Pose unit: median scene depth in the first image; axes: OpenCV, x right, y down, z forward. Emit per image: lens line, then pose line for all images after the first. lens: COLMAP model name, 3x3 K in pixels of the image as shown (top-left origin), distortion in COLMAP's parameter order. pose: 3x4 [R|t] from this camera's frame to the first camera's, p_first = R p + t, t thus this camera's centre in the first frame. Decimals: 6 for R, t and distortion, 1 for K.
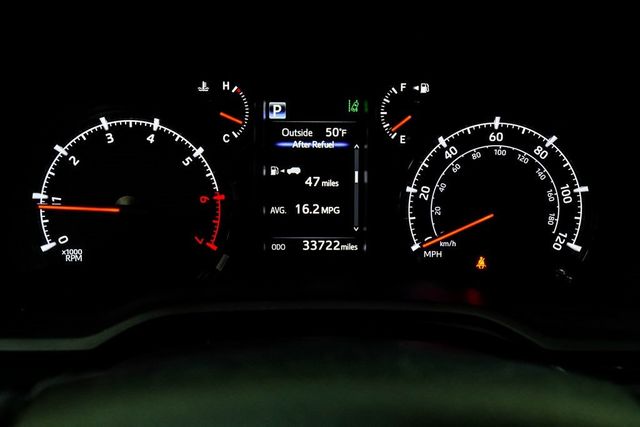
lens RADIAL K [[913.6, 0, 319.1], [0, 913.6, 217.9], [0, 0, 1]] dist [0.140210, 0.000000]
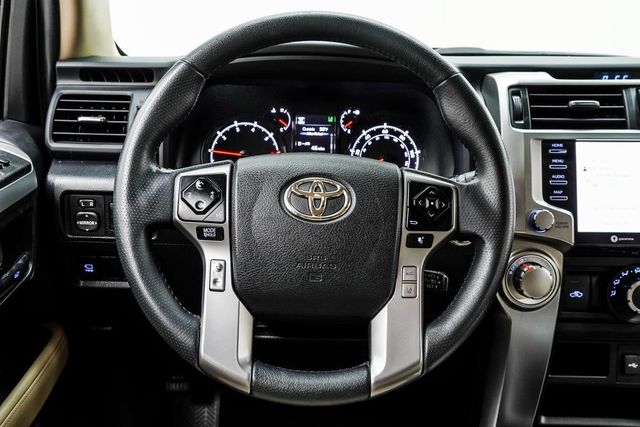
lens RADIAL K [[738.5, 0, 316.7], [0, 738.5, 211.6], [0, 0, 1]] dist [0.053116, 0.000000]
pose [[0.999591, 0.013605, -0.025152, 0.054787], [-0.016504, 0.992770, -0.118896, 0.389227], [0.023353, 0.119262, 0.992588, -1.054803]]
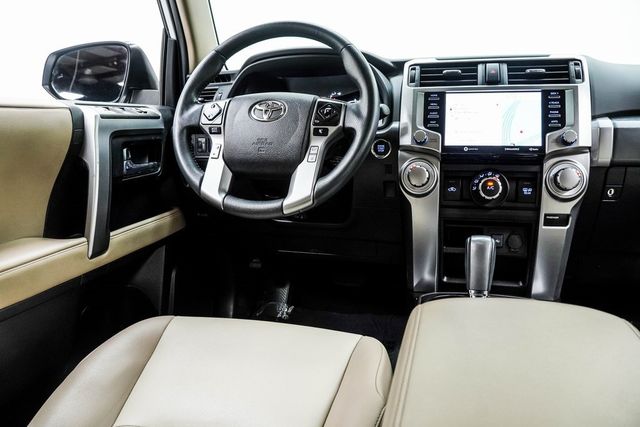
lens RADIAL K [[478.1, 0, 321.8], [0, 478.1, 217.0], [0, 0, 1]] dist [-0.122119, 0.070450]
pose [[0.949733, 0.035854, -0.311000, 0.773814], [-0.094132, 0.980154, -0.174462, 0.864542], [0.298573, 0.194968, 0.934260, -1.092435]]
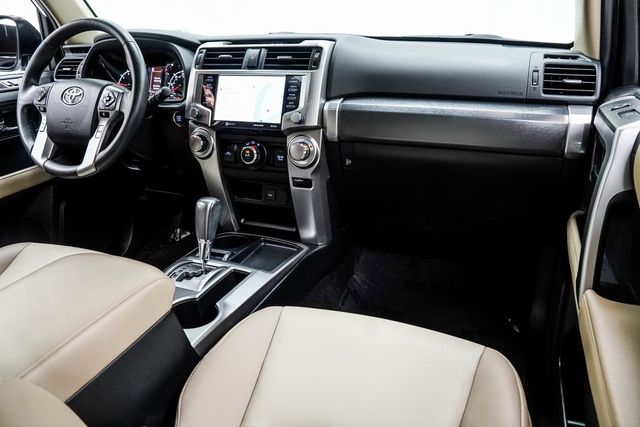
lens RADIAL K [[478.1, 0, 324.3], [0, 478.1, 211.0], [0, 0, 1]] dist [-0.122119, 0.070450]
pose [[0.915461, 0.127023, -0.381833, 2.089532], [-0.129081, 0.991425, 0.020335, 0.541664], [0.381142, 0.030672, 0.924008, -1.185864]]
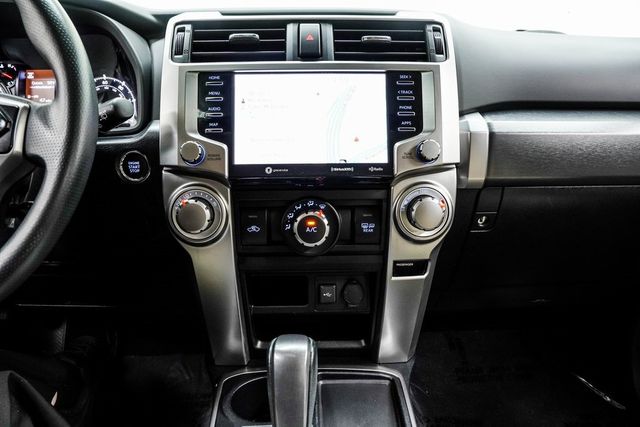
lens RADIAL K [[478.1, 0, 322.6], [0, 478.1, 211.1], [0, 0, 1]] dist [-0.122119, 0.070450]
pose [[0.999955, -0.005488, -0.007791, 0.860456], [0.004859, 0.996895, -0.078589, 0.414346], [0.008198, 0.078548, 0.996877, -0.366411]]
